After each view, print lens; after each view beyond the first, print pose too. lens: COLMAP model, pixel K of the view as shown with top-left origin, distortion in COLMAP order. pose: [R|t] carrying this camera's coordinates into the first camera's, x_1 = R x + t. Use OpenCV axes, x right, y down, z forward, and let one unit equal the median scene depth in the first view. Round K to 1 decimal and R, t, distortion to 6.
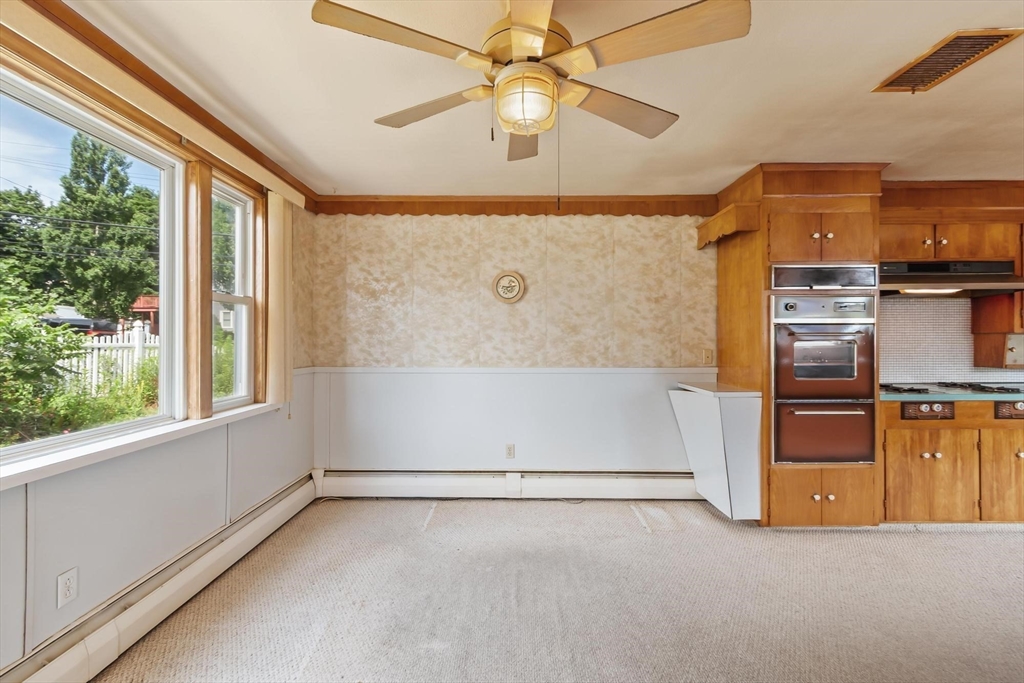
lens RADIAL K [[449.6, 0, 507.3], [0, 449.6, 335.8], [0, 0, 1]] dist [-0.000003, 0.000122]
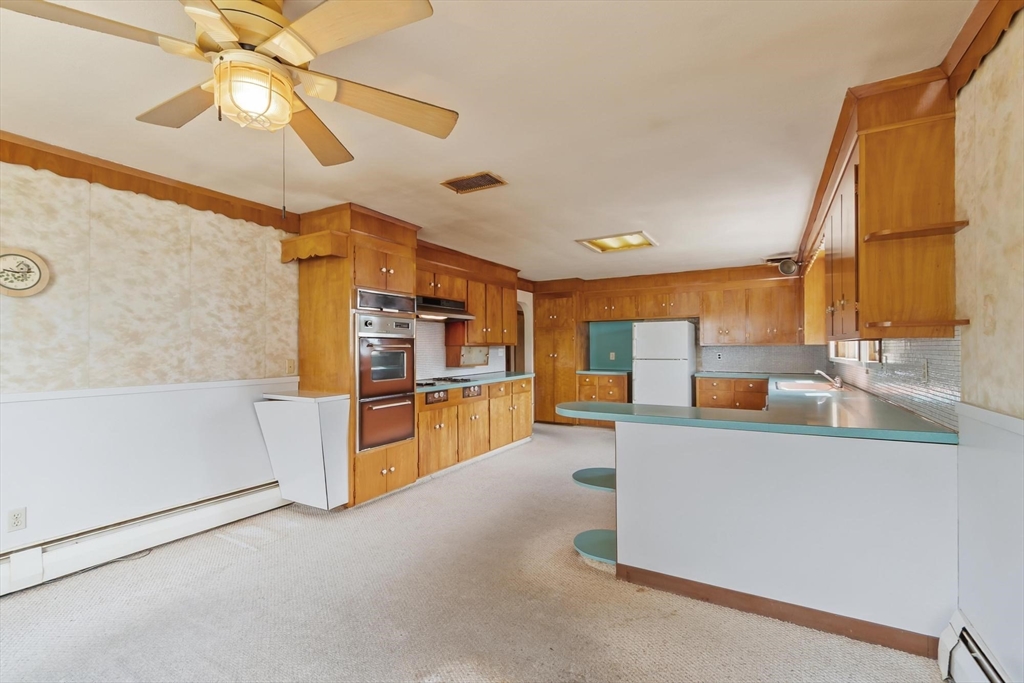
lens RADIAL K [[451.0, 0, 508.1], [0, 451.0, 339.2], [0, 0, 1]] dist [0.001754, 0.000405]
pose [[0.490843, 0.017839, 0.871066, -0.230650], [-0.004463, 0.999829, -0.017961, -0.000594], [-0.871237, 0.004929, 0.490838, 0.042532]]
